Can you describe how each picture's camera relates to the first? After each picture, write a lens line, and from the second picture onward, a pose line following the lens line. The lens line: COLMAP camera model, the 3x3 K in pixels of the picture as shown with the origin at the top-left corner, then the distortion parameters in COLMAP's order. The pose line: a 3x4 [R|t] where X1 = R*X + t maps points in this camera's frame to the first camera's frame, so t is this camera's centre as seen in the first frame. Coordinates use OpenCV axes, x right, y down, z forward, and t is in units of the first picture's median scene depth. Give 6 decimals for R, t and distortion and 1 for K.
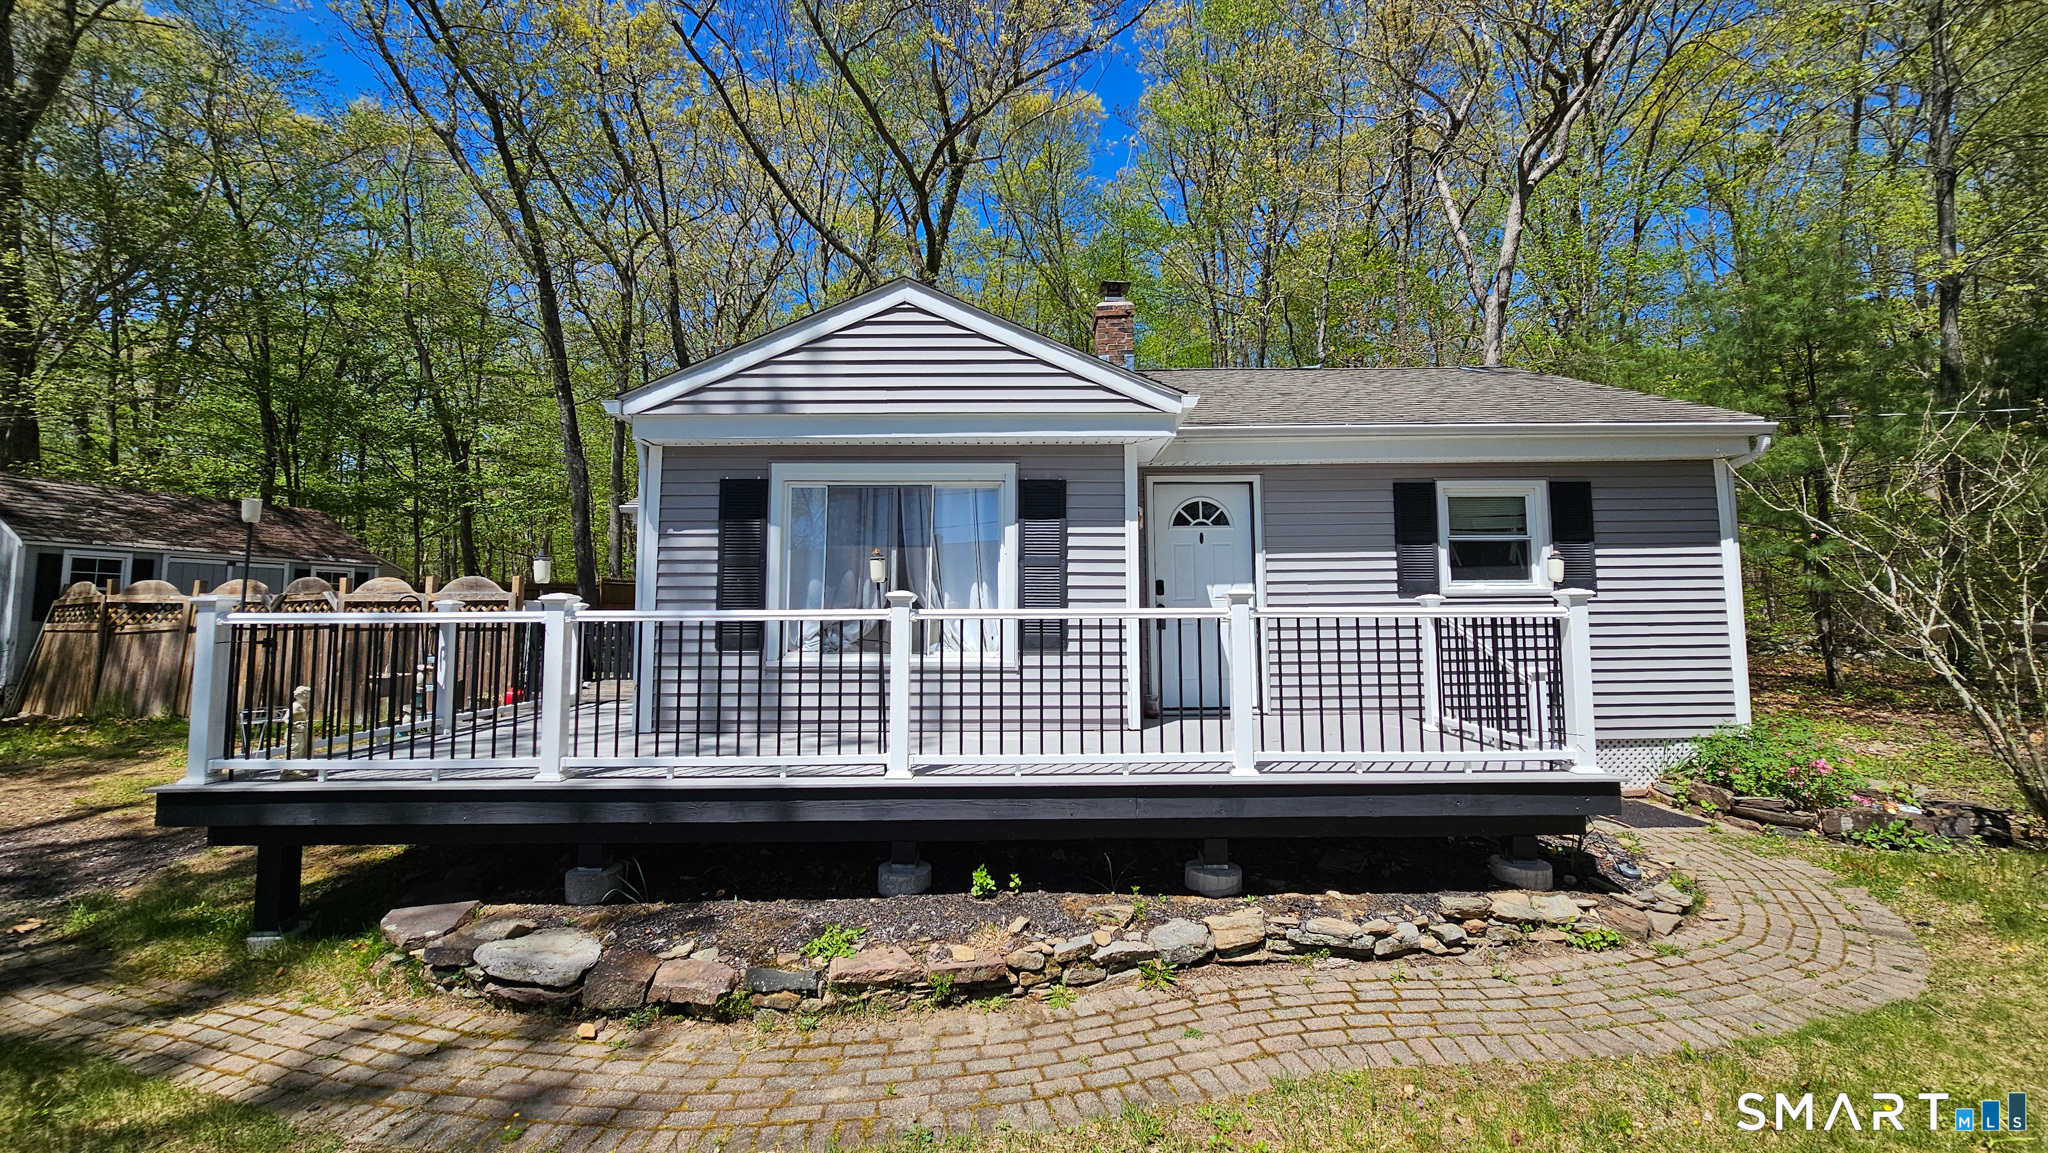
lens RADIAL K [[908.1, 0, 1050.2], [0, 908.1, 544.0], [0, 0, 1]] dist [-0.011662, 0.000378]
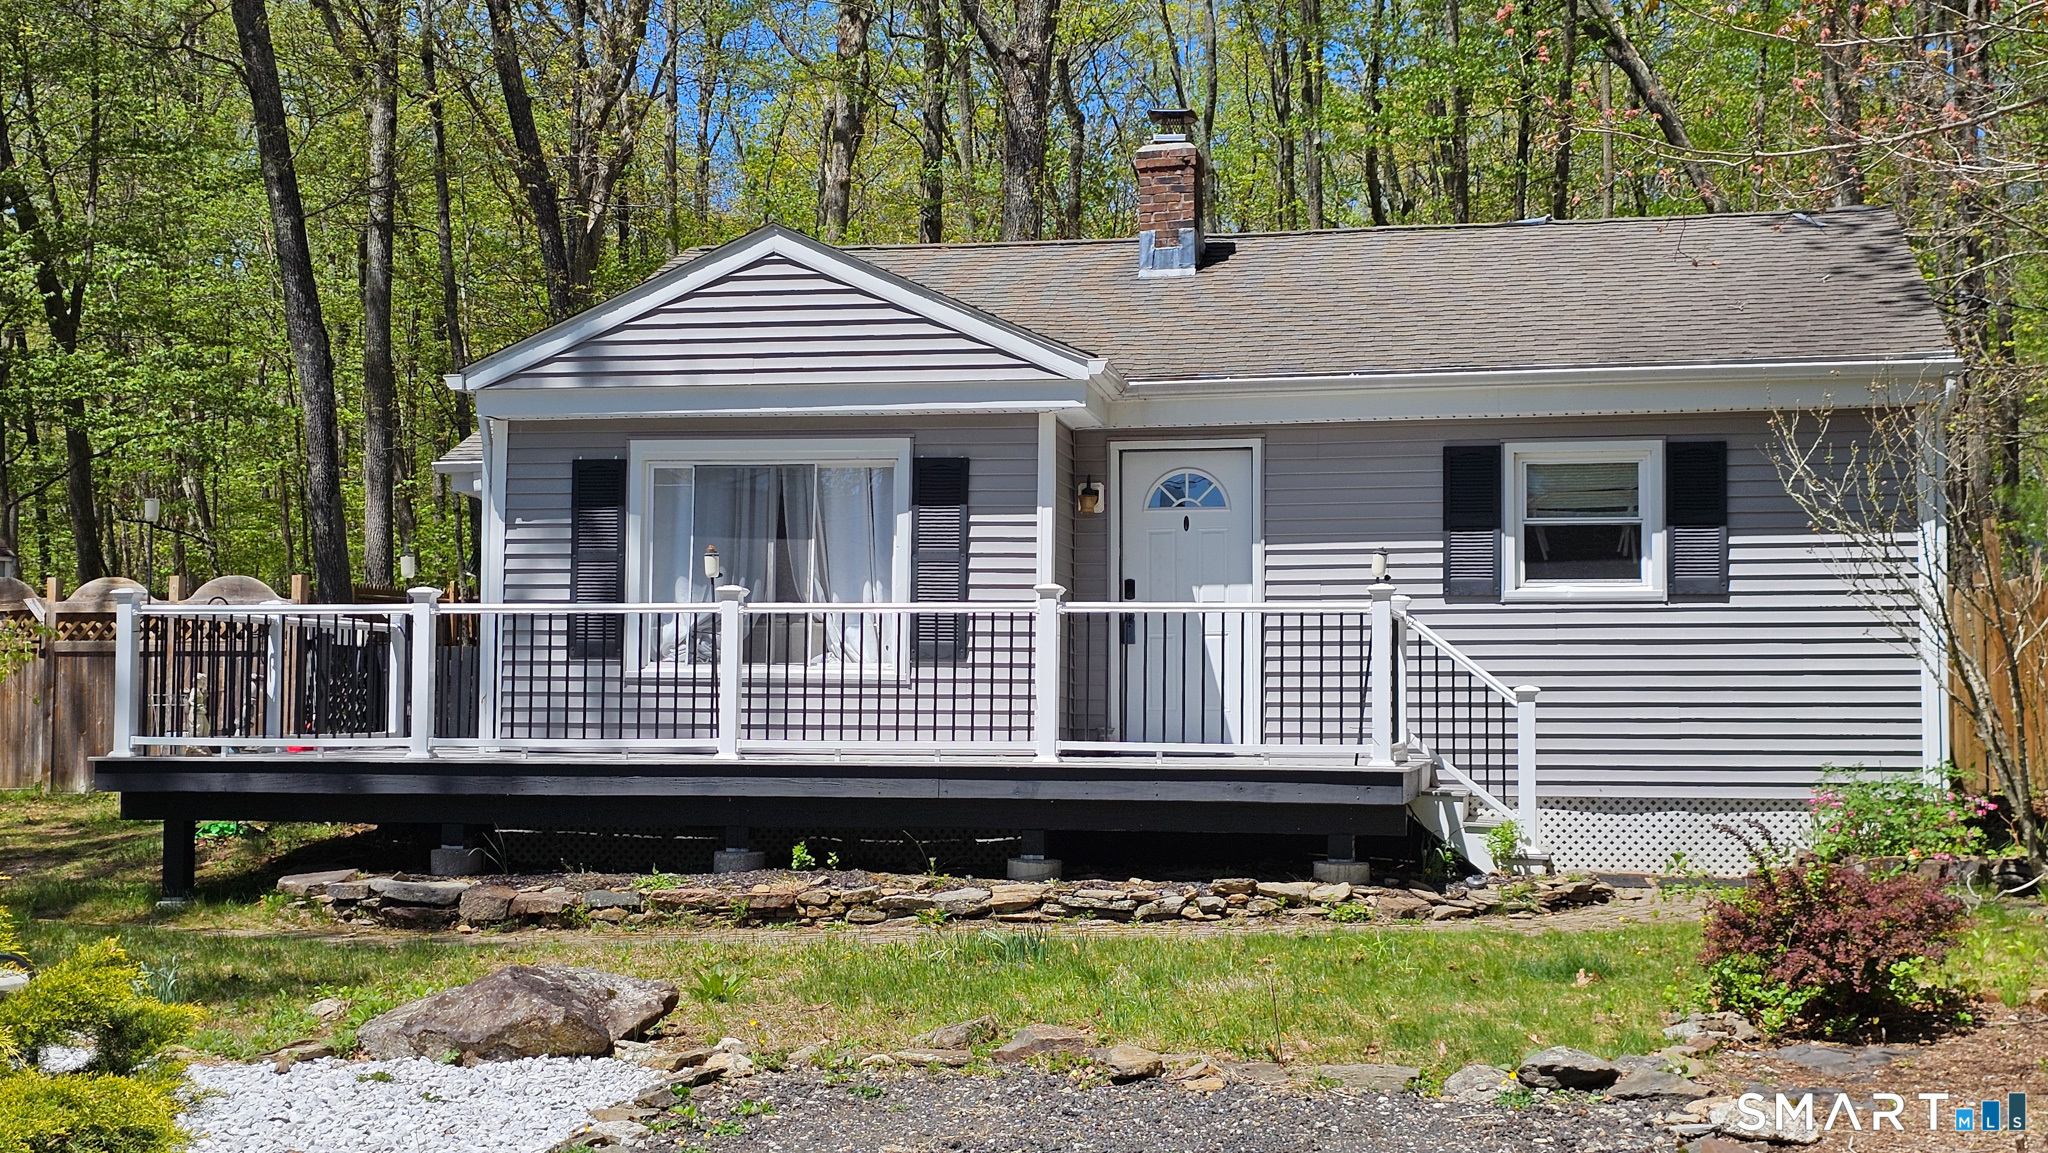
lens RADIAL K [[2694.7, 0, 1032.4], [0, 2694.7, 580.7], [0, 0, 1]] dist [0.095339, 0.000000]
pose [[0.980279, 0.000559, -0.197617, 0.562608], [0.006226, 0.999412, 0.033709, -0.040827], [0.197520, -0.034275, 0.979700, -1.409668]]
